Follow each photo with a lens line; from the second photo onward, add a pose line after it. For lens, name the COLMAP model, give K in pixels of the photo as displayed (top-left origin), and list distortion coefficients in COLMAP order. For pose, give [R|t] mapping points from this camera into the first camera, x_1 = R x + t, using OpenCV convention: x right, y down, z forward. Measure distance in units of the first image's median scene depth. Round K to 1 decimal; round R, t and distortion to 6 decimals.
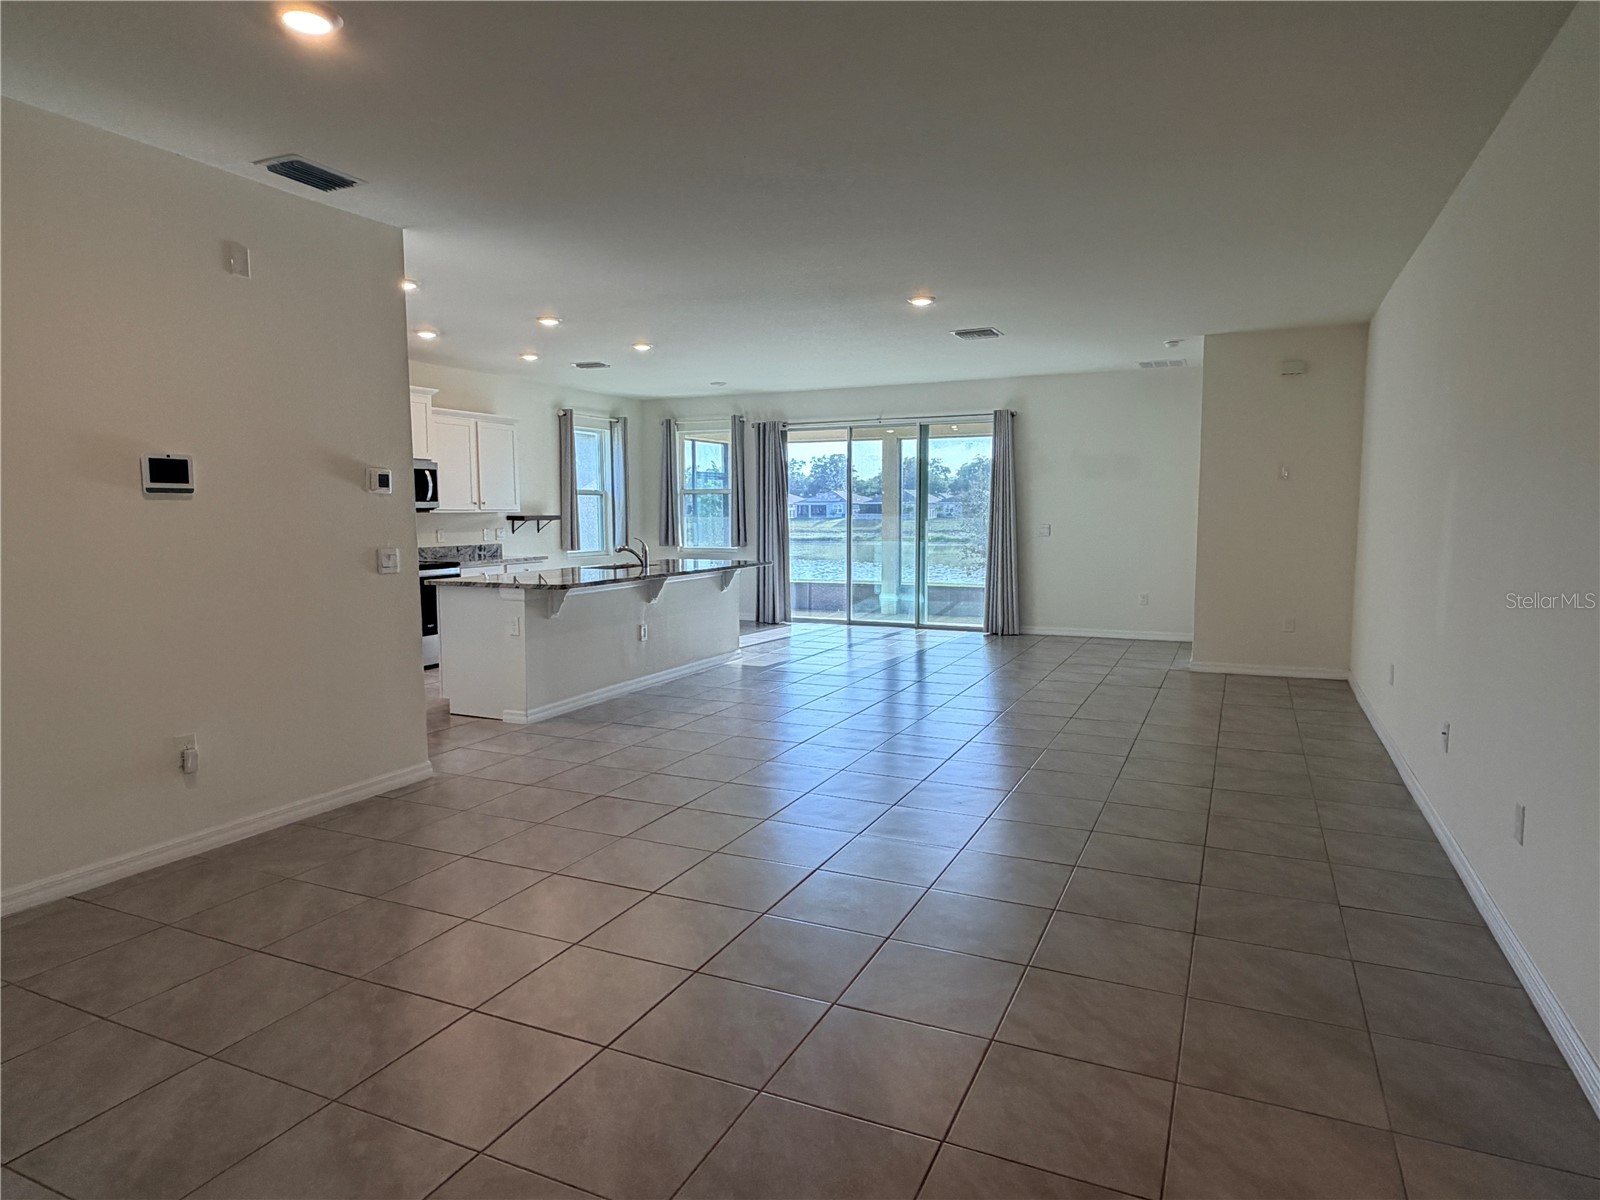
lens RADIAL K [[954.7, 0, 798.9], [0, 954.7, 602.2], [0, 0, 1]] dist [0.000332, -0.001361]
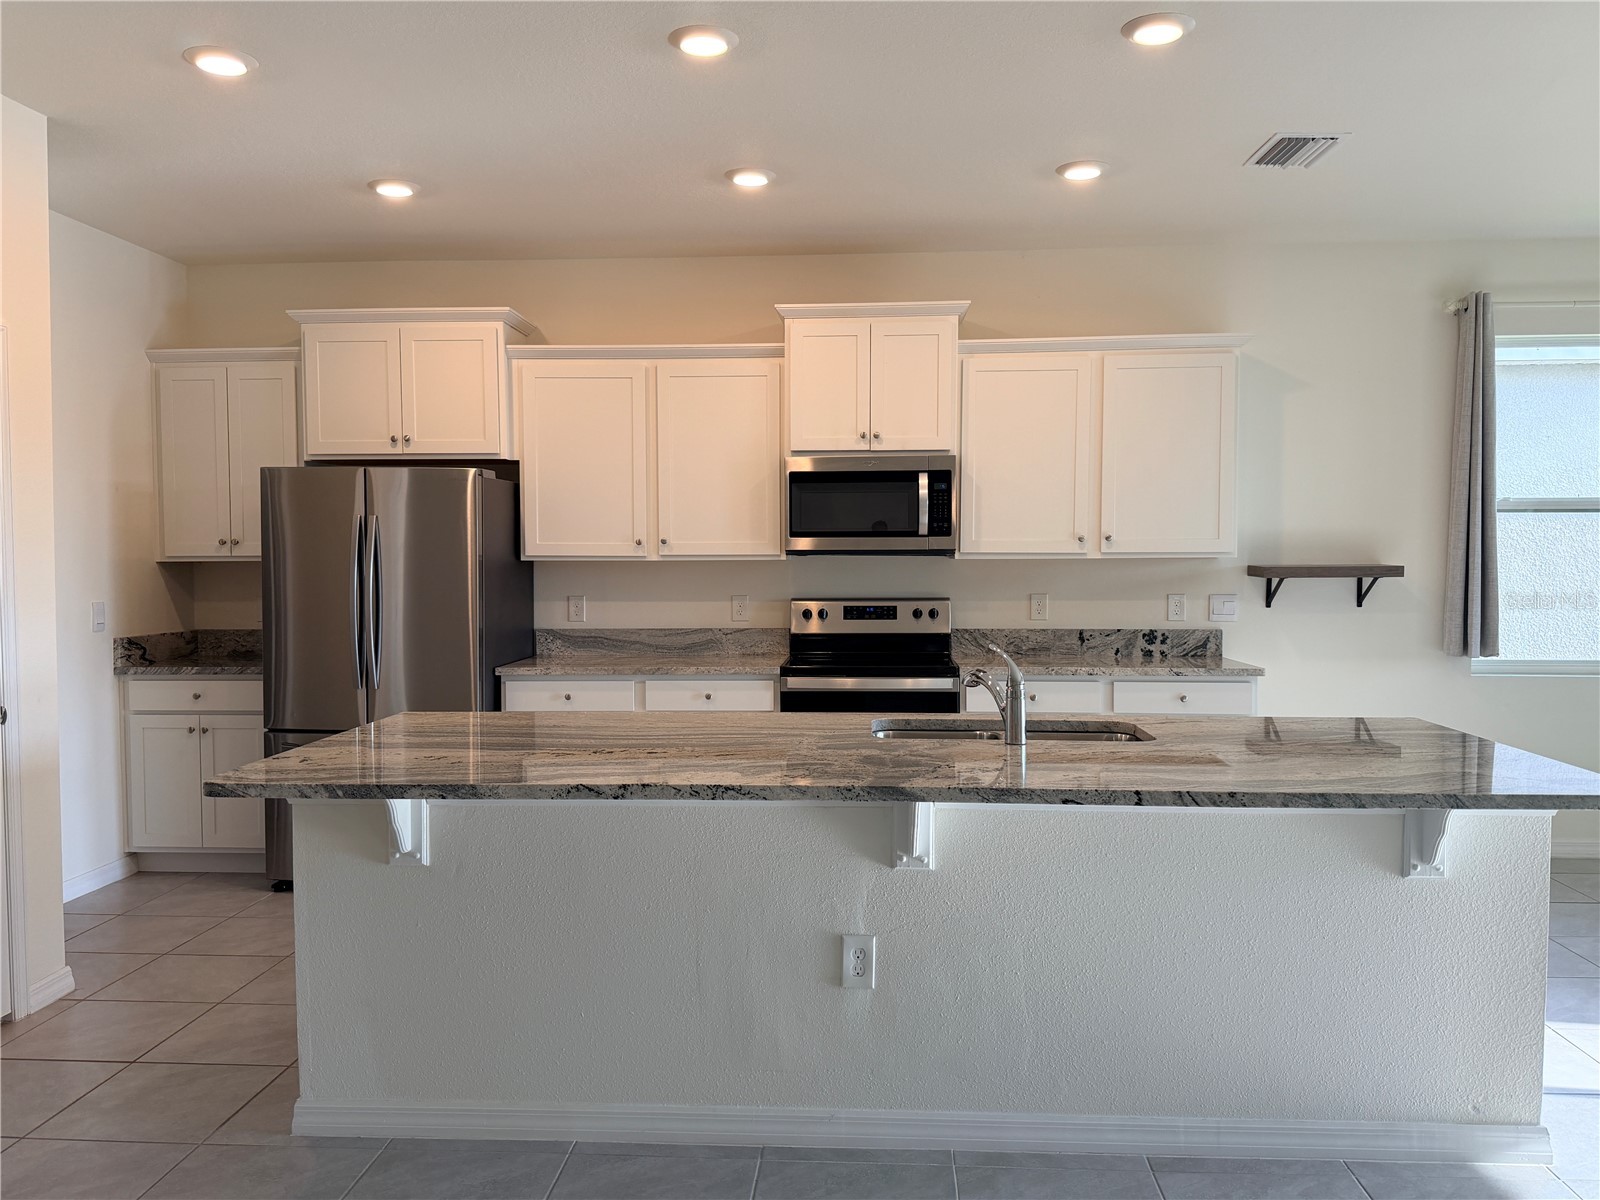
lens RADIAL K [[1213.3, 0, 798.1], [0, 1213.3, 598.0], [0, 0, 1]] dist [0.161021, -0.313312]
pose [[0.361424, 0.039361, -0.931570, 0.141164], [-0.087527, 0.996129, 0.008131, -0.063172], [0.928284, 0.078599, 0.363470, 0.616147]]
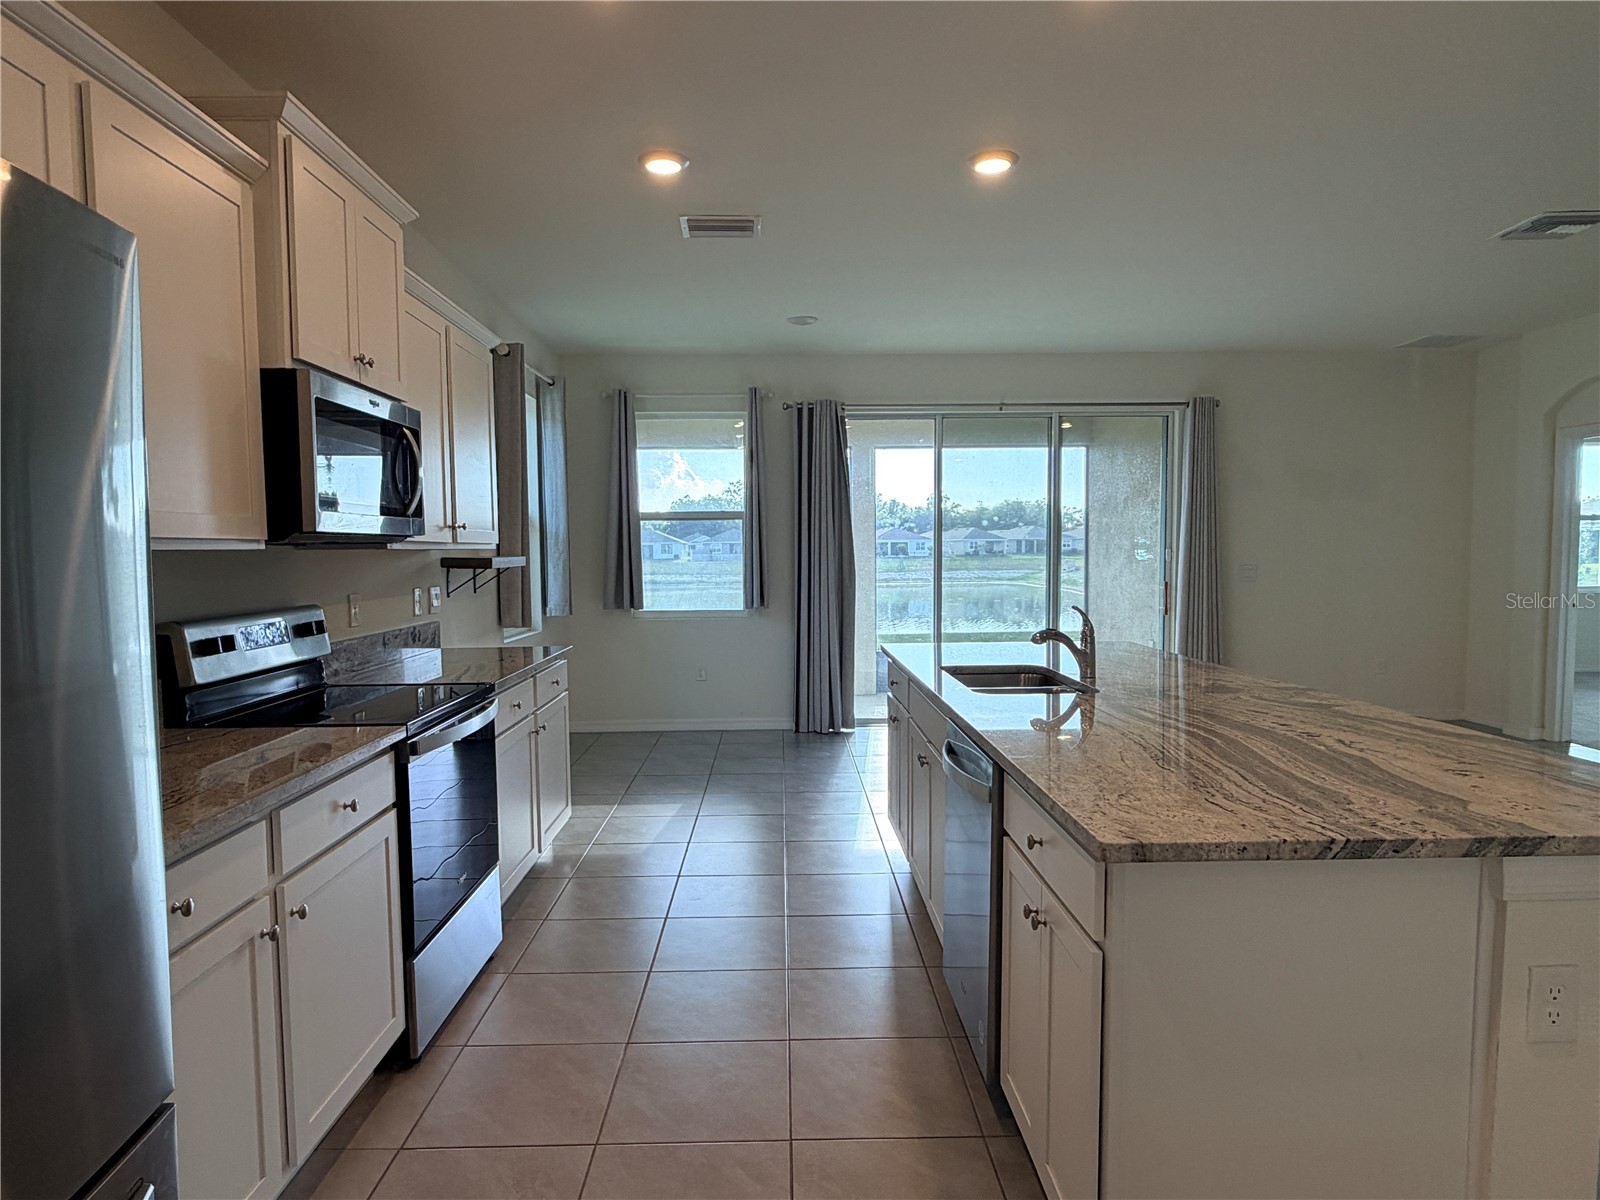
lens RADIAL K [[947.9, 0, 800.0], [0, 947.9, 600.0], [0, 0, 1]] dist [0.002460, 0.000855]
pose [[0.897251, -0.027306, 0.440676, -0.354639], [0.047271, 0.998290, -0.034391, -0.048053], [-0.438983, 0.051688, 0.897007, 0.535578]]
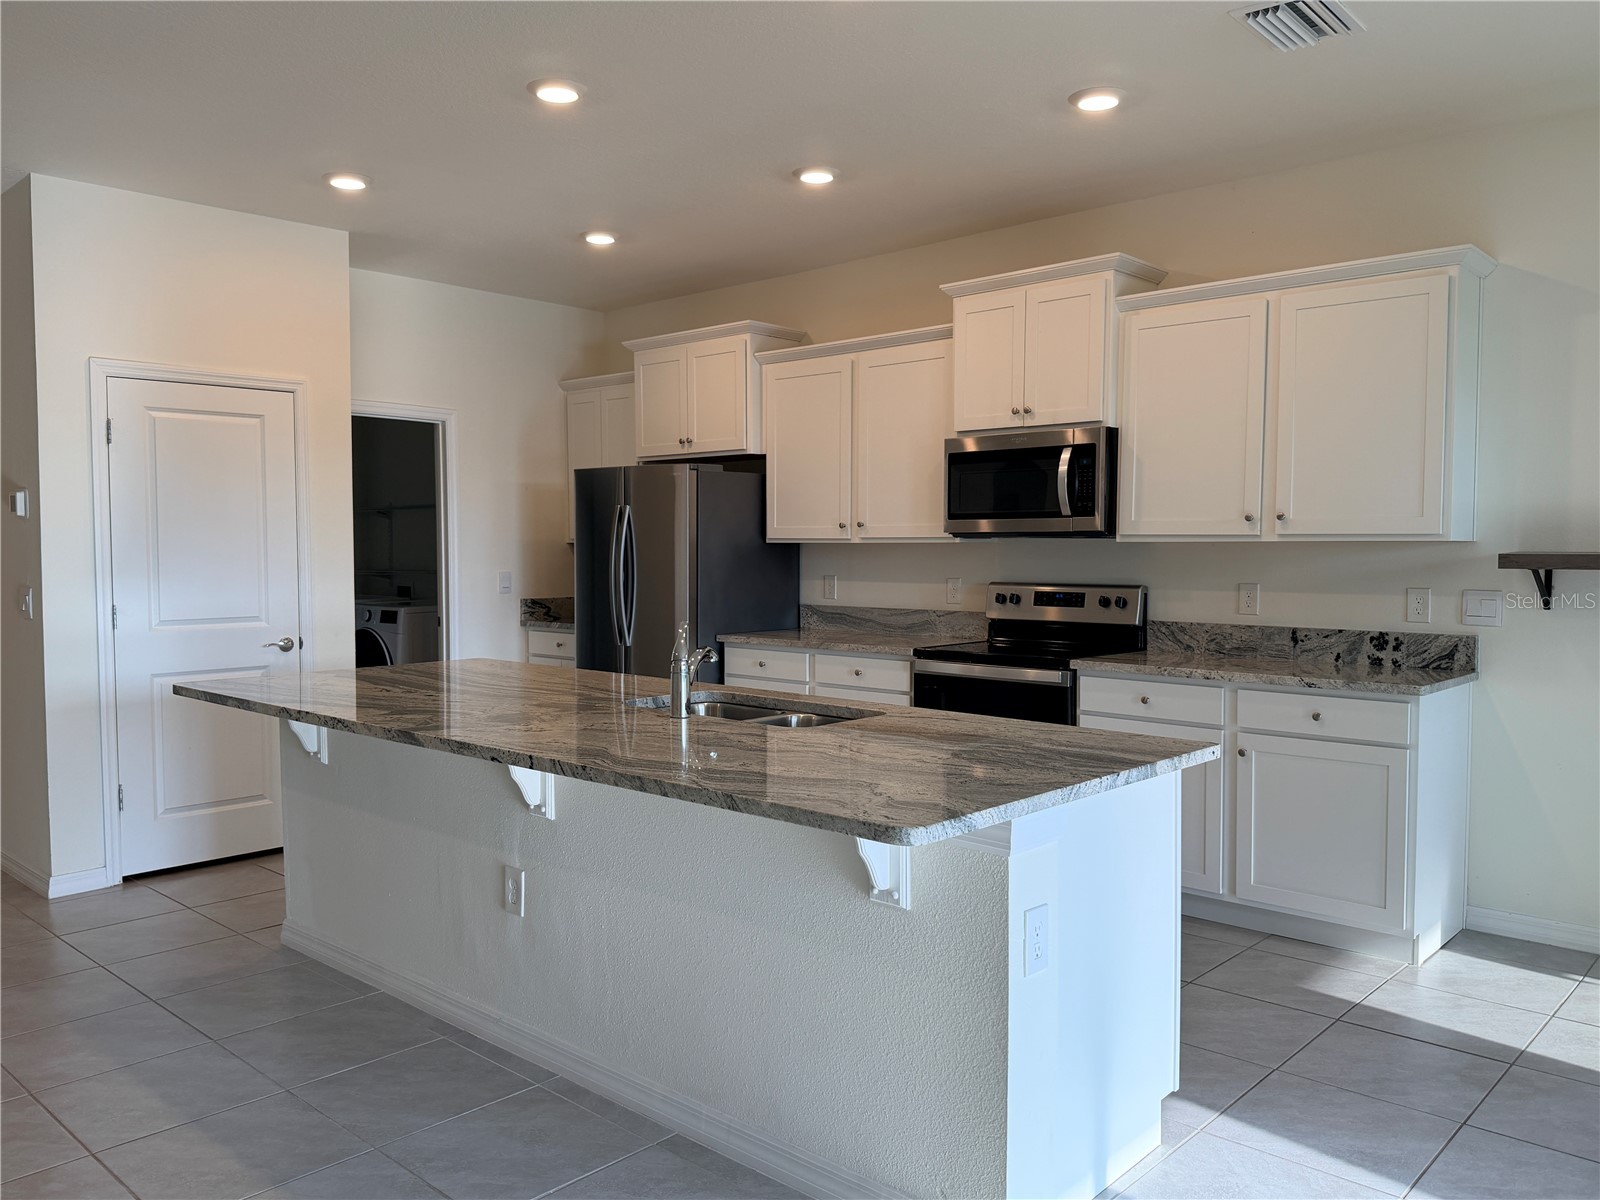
lens RADIAL K [[1213.3, 0, 798.1], [0, 1213.3, 598.0], [0, 0, 1]] dist [0.161021, -0.313312]
pose [[-0.306000, 0.051264, -0.950650, 0.167553], [-0.087629, 0.992794, 0.081743, -0.088787], [0.947990, 0.108318, -0.299303, 0.904859]]
